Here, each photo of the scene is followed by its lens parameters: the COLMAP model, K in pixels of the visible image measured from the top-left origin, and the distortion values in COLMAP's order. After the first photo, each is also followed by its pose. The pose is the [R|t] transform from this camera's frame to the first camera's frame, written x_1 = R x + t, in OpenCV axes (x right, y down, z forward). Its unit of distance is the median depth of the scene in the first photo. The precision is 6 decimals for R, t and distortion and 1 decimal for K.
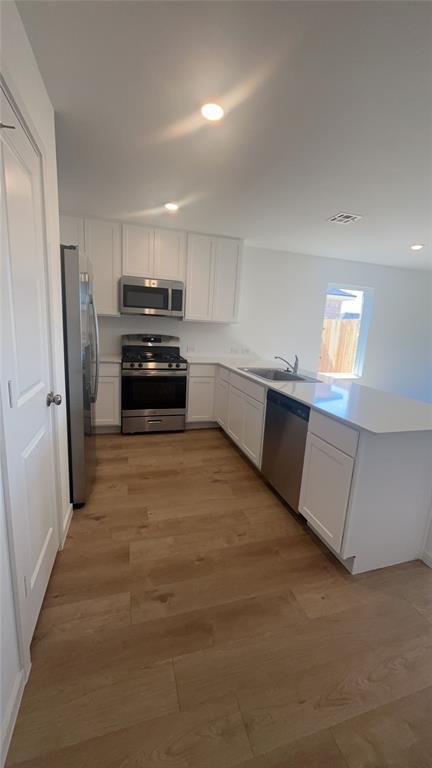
lens RADIAL K [[303.4, 0, 217.1], [0, 303.4, 382.7], [0, 0, 1]] dist [0.014338, 0.000018]
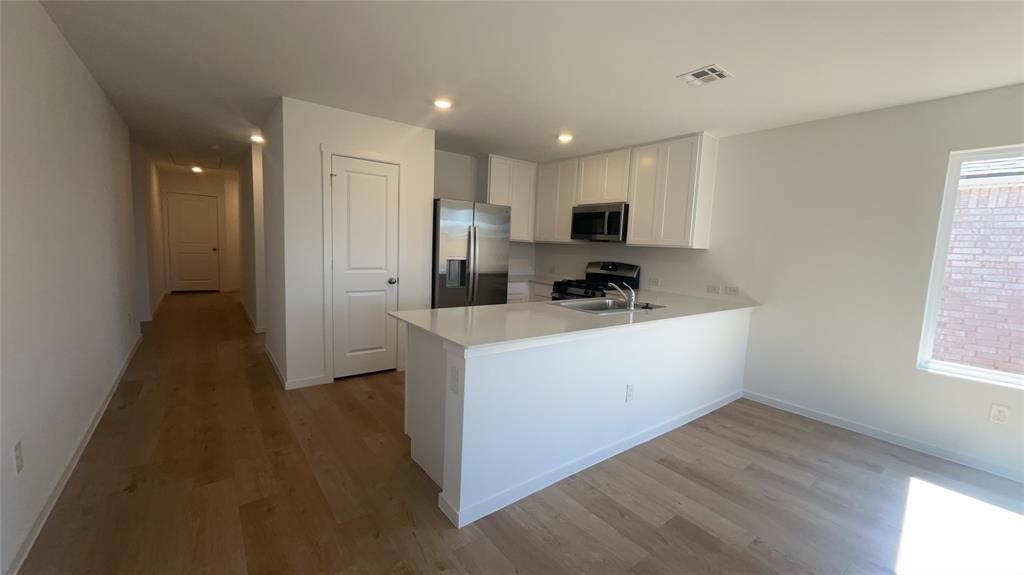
lens RADIAL K [[404.5, 0, 514.2], [0, 404.5, 289.9], [0, 0, 1]] dist [0.014338, 0.000018]
pose [[0.364274, 0.062513, -0.929191, 0.891701], [-0.199891, 0.979739, -0.012450, -0.003289], [0.909587, 0.190272, 0.369390, 0.323364]]
